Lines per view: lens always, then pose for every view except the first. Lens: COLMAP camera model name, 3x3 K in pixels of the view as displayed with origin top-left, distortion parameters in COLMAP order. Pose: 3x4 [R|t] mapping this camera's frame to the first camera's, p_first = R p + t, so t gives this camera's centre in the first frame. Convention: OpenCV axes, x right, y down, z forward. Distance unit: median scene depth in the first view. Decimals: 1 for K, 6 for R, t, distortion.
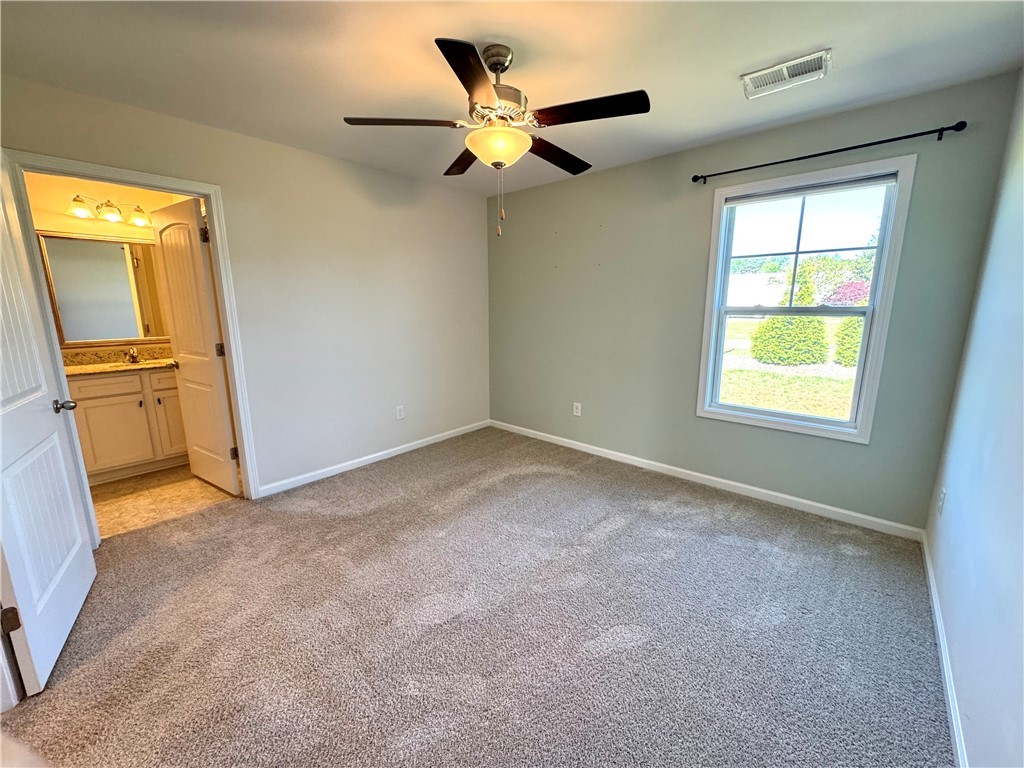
lens RADIAL K [[409.1, 0, 508.8], [0, 409.1, 381.4], [0, 0, 1]] dist [-0.004284, 0.000305]
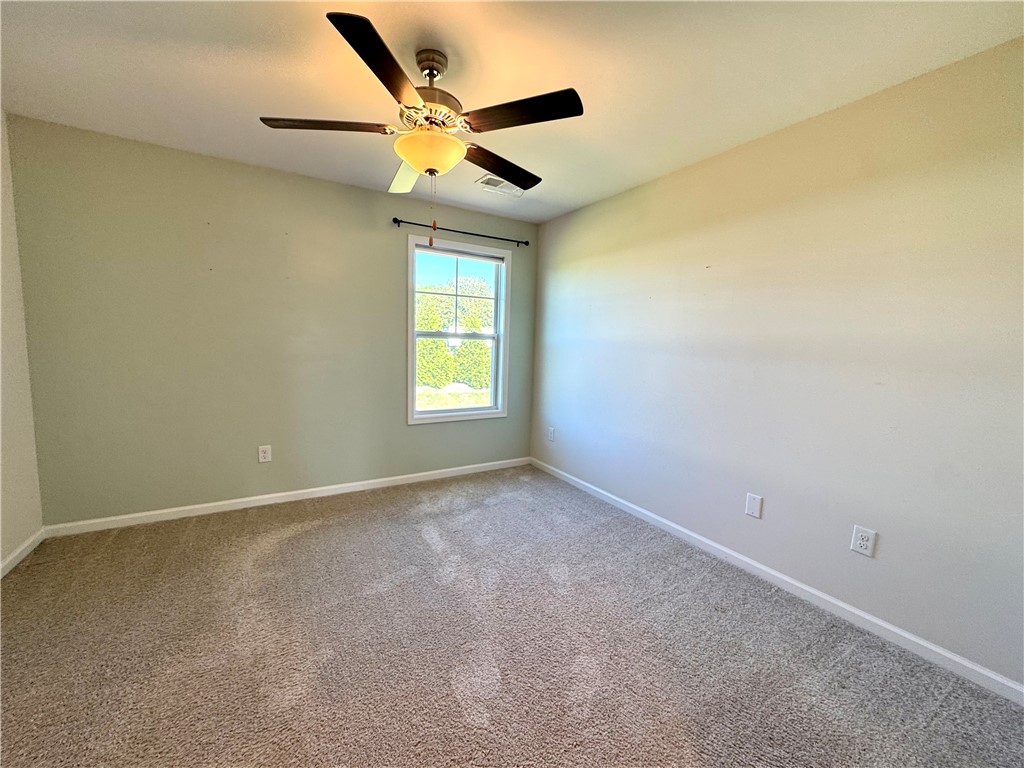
lens RADIAL K [[409.1, 0, 511.1], [0, 409.1, 381.7], [0, 0, 1]] dist [-0.004284, 0.000305]
pose [[0.290691, -0.080257, 0.953445, -0.613355], [0.147080, 0.988381, 0.038355, -0.041580], [-0.945445, 0.129083, 0.299118, 0.417565]]
